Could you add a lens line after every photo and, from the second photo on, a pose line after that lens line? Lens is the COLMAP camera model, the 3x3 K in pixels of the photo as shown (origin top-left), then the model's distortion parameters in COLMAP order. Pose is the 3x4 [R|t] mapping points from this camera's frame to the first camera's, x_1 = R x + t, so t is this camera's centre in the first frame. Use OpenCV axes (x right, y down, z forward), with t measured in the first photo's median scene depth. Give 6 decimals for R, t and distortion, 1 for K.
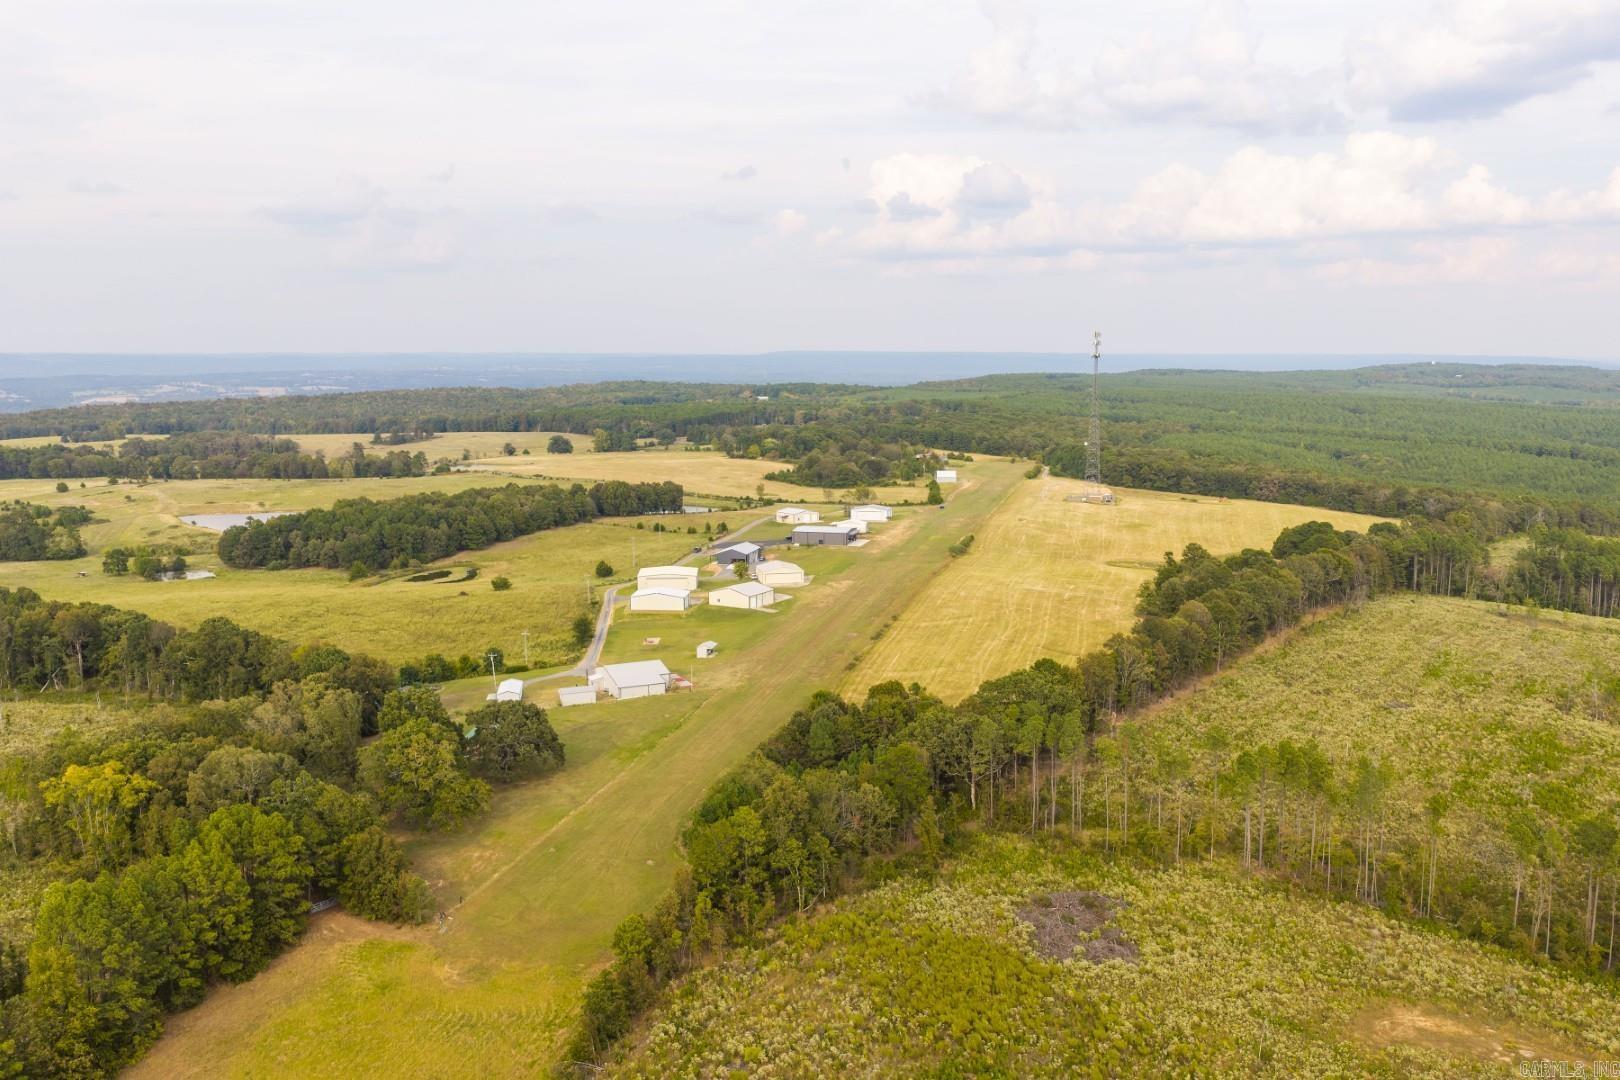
lens RADIAL K [[1337.4, 0, 811.8], [0, 1337.4, 576.3], [0, 0, 1]] dist [0.004379, -0.003868]
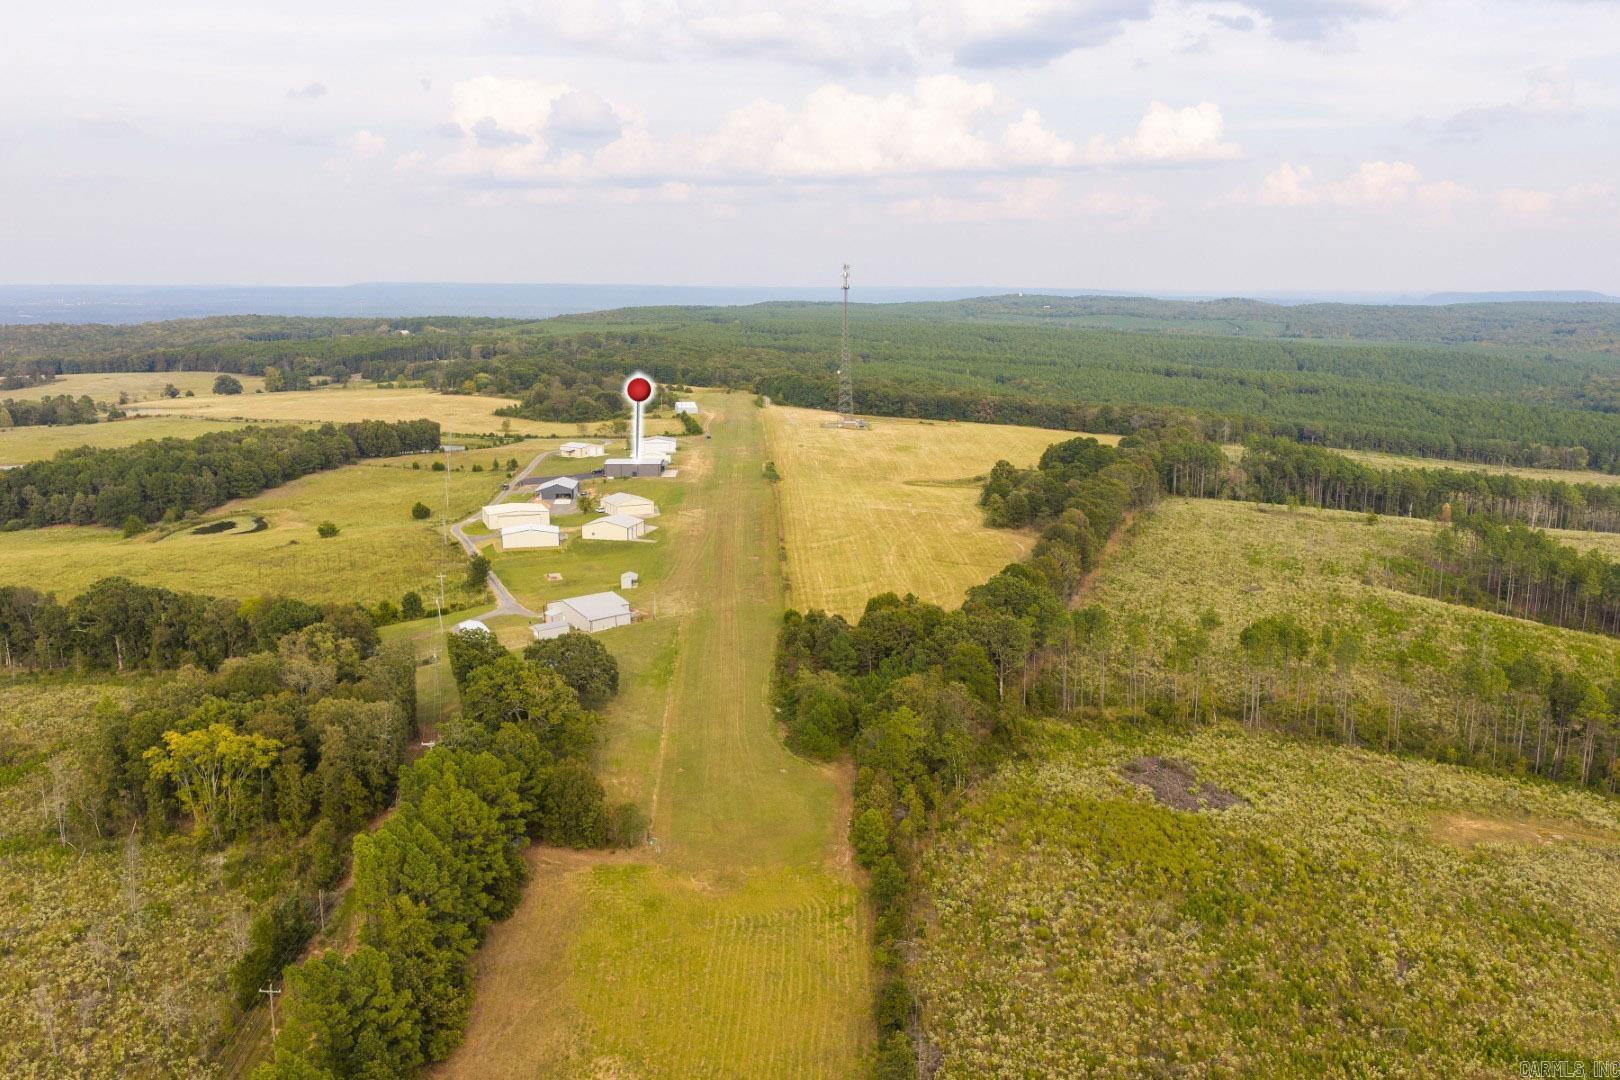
lens RADIAL K [[1344.6, 0, 810.0], [0, 1344.6, 540.0], [0, 0, 1]] dist [0.041089, -0.111430]
pose [[0.957843, -0.053535, 0.282261, -0.112366], [0.047463, 0.998472, 0.028311, 0.001086], [-0.283345, -0.013720, 0.958920, -0.004840]]
